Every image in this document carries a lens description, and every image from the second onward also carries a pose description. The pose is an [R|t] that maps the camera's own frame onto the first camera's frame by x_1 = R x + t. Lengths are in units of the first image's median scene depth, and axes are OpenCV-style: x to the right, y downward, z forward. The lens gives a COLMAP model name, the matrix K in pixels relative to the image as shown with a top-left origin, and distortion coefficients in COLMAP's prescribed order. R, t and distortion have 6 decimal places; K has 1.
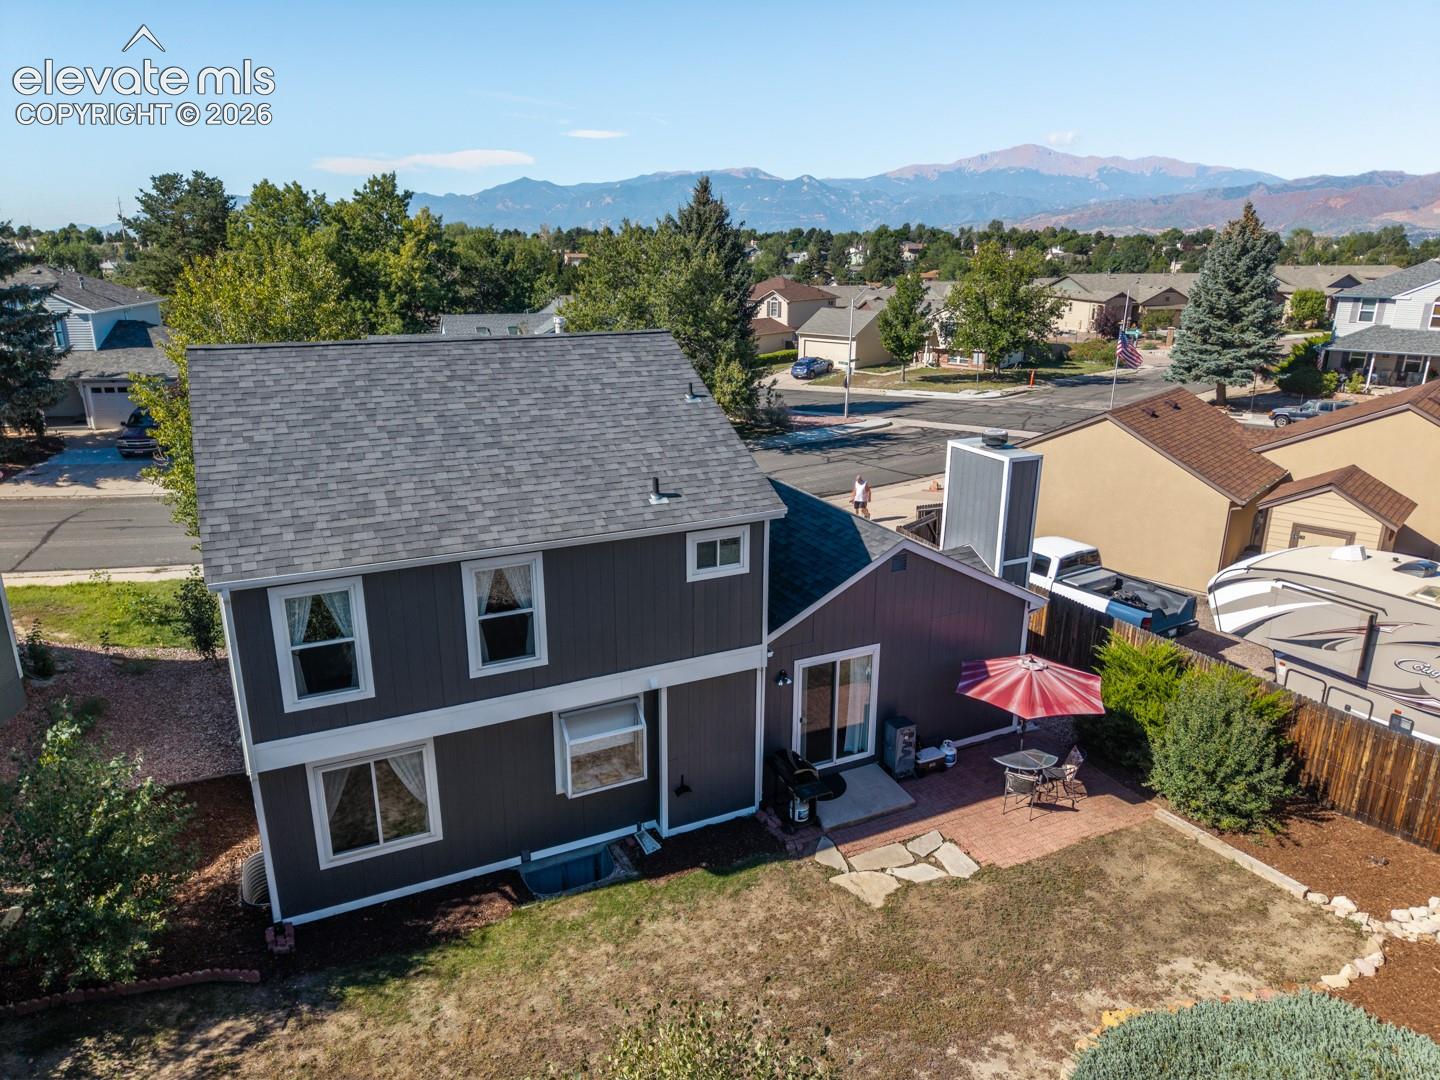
lens RADIAL K [[912.5, 0, 727.4], [0, 912.5, 542.0], [0, 0, 1]] dist [-0.008588, -0.006398]
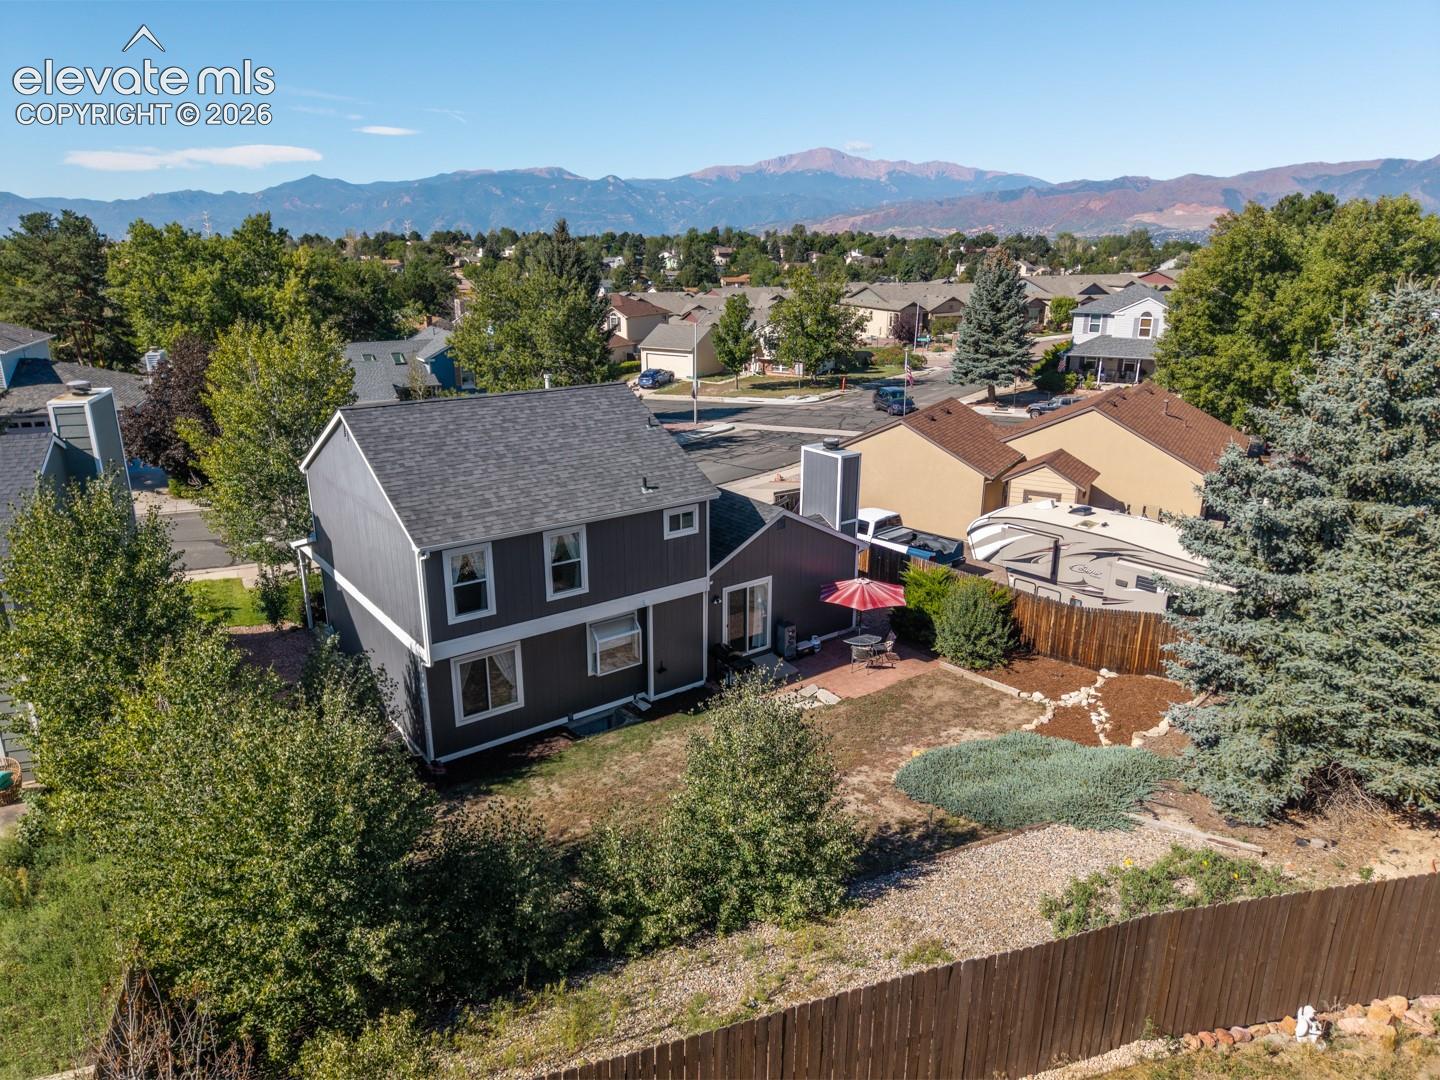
lens RADIAL K [[912.5, 0, 714.1], [0, 912.5, 542.9], [0, 0, 1]] dist [-0.008588, -0.006398]
pose [[0.982745, -0.059715, 0.175061, -0.163025], [0.059390, 0.998210, 0.007099, 0.029205], [-0.175171, 0.003420, 0.984532, -0.436087]]
